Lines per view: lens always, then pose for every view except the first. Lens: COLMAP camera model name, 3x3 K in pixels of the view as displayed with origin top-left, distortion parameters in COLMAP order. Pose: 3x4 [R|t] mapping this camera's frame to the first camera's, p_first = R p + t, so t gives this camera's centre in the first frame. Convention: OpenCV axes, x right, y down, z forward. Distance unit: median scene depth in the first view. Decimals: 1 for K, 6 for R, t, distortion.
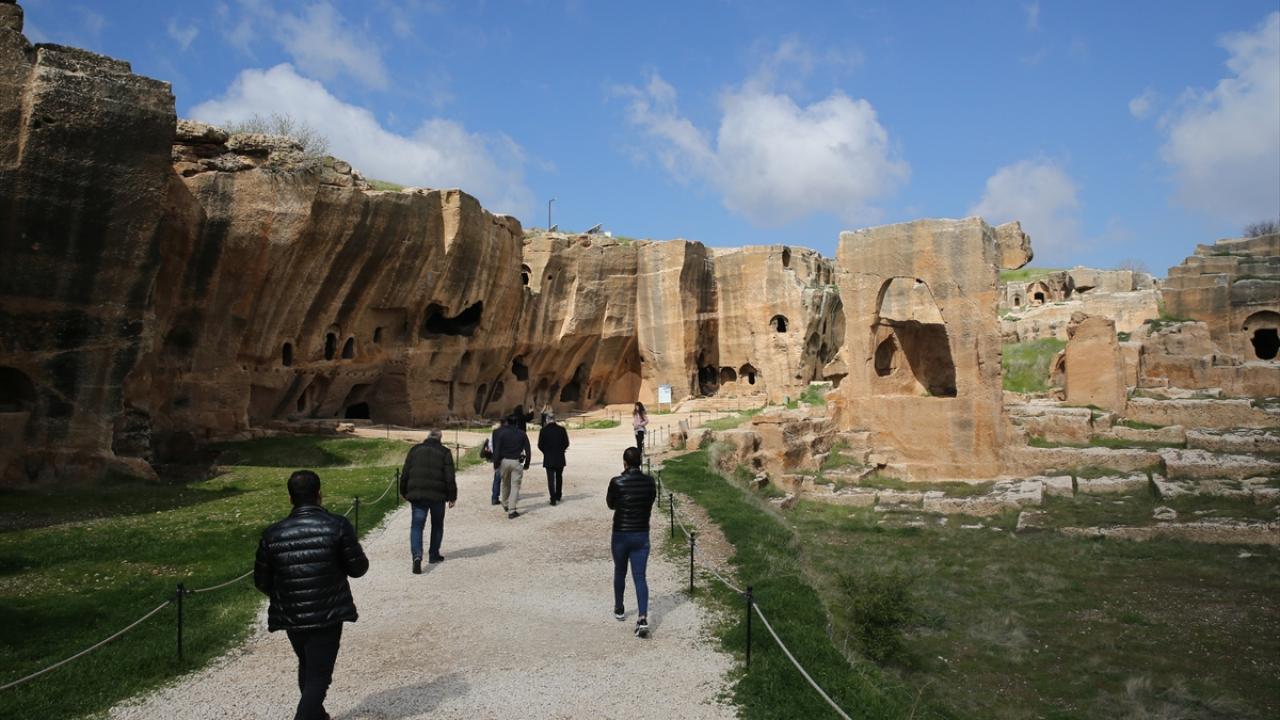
lens RADIAL K [[867.2, 0, 640.0], [0, 867.2, 360.0], [0, 0, 1]] dist [-0.109038, 0.084811]
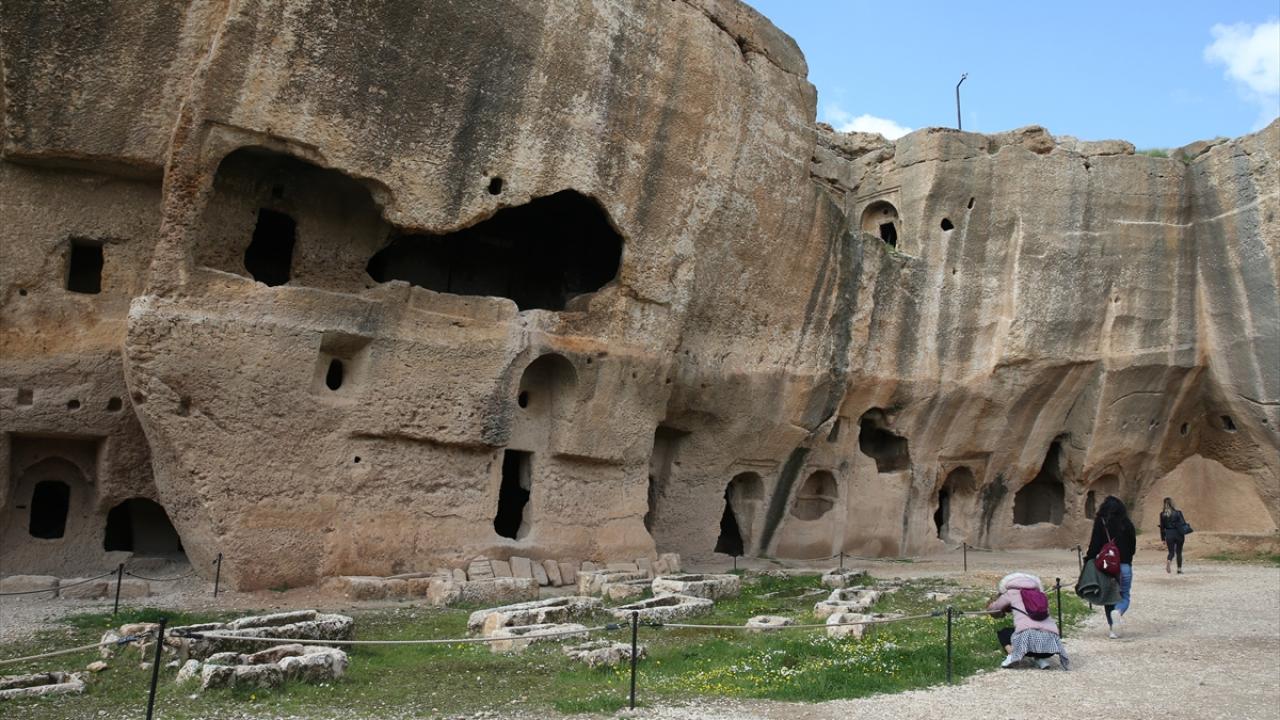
lens RADIAL K [[867.2, 0, 640.0], [0, 867.2, 360.0], [0, 0, 1]] dist [-0.109038, 0.084811]
pose [[0.809992, -0.084544, -0.580315, 0.014461], [0.001469, 0.989843, -0.142157, 0.038367], [0.586439, 0.114294, 0.801889, 0.763201]]
